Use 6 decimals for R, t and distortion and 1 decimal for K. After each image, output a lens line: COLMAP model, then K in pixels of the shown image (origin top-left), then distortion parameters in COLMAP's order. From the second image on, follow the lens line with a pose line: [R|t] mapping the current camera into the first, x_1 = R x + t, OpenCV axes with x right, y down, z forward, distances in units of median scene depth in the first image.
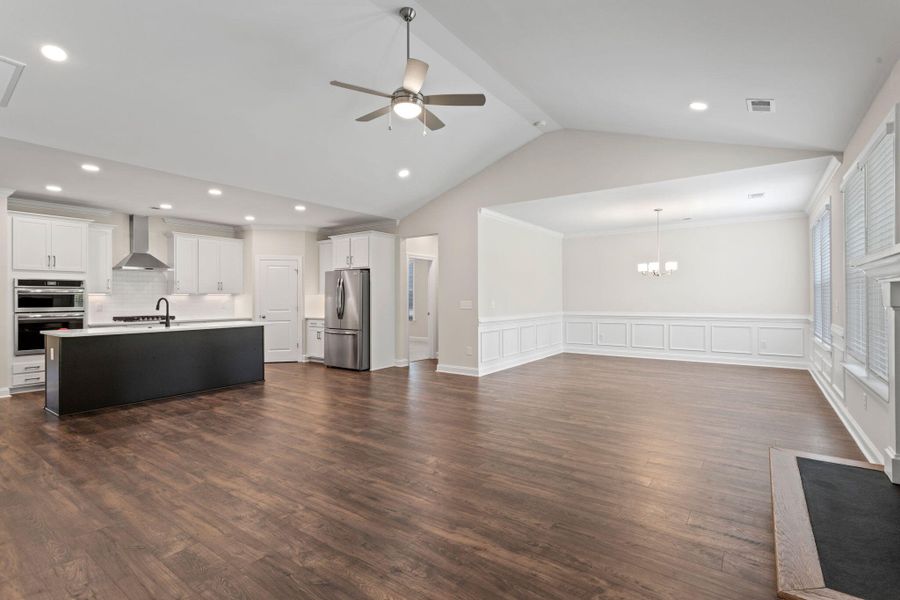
lens RADIAL K [[429.4, 0, 445.4], [0, 429.4, 295.8], [0, 0, 1]] dist [0.003751, 0.000728]
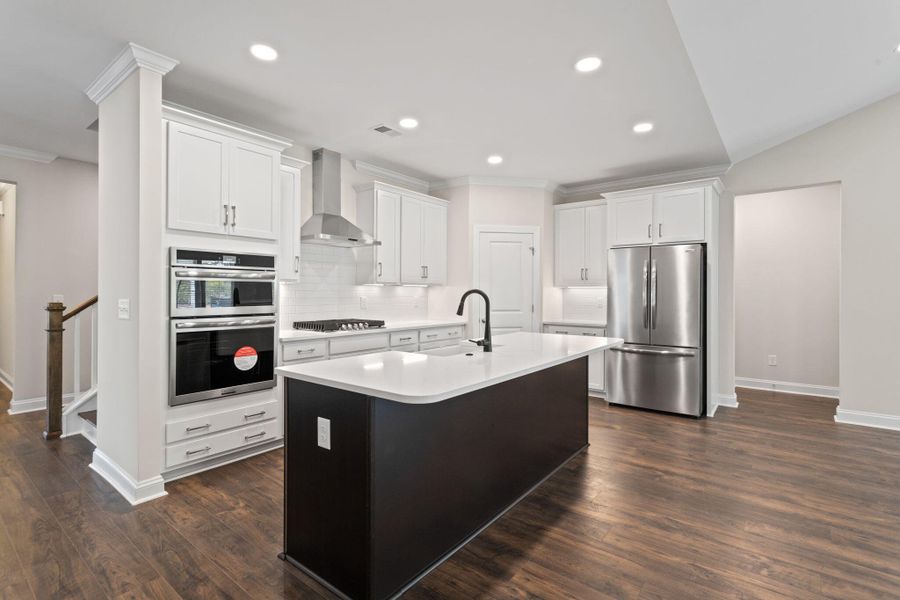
lens RADIAL K [[431.5, 0, 449.9], [0, 431.5, 290.4], [0, 0, 1]] dist [0.003269, 0.000507]
pose [[0.999643, 0.006385, -0.025934, -0.547228], [-0.006430, 0.999978, -0.001648, 0.005693], [0.025923, 0.001814, 0.999662, 0.424184]]
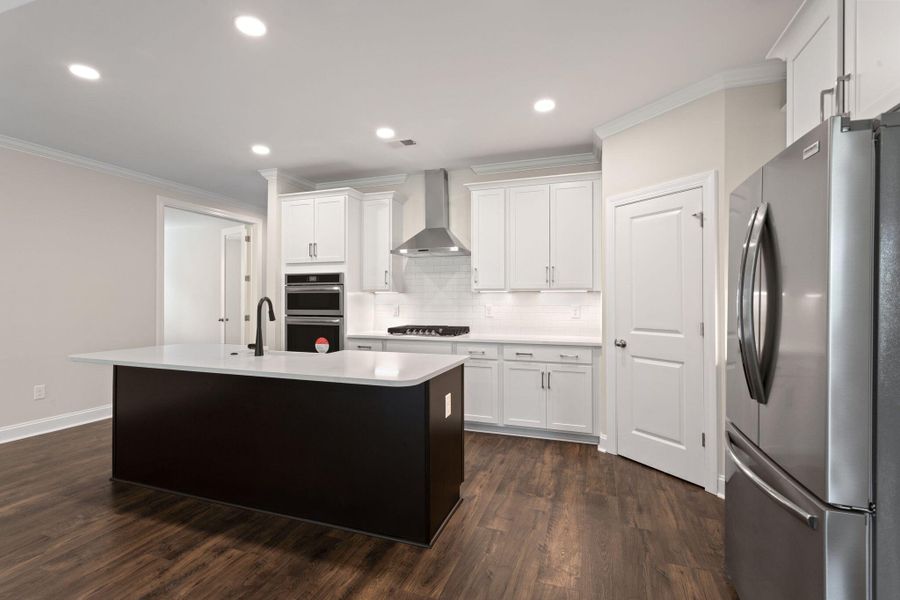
lens RADIAL K [[427.5, 0, 432.3], [0, 427.5, 295.5], [0, 0, 1]] dist [-0.000366, -0.000625]
pose [[0.272244, -0.009844, -0.962178, -0.096967], [0.001439, 0.999951, -0.009824, 0.007800], [0.962227, 0.001290, 0.272245, 0.854984]]
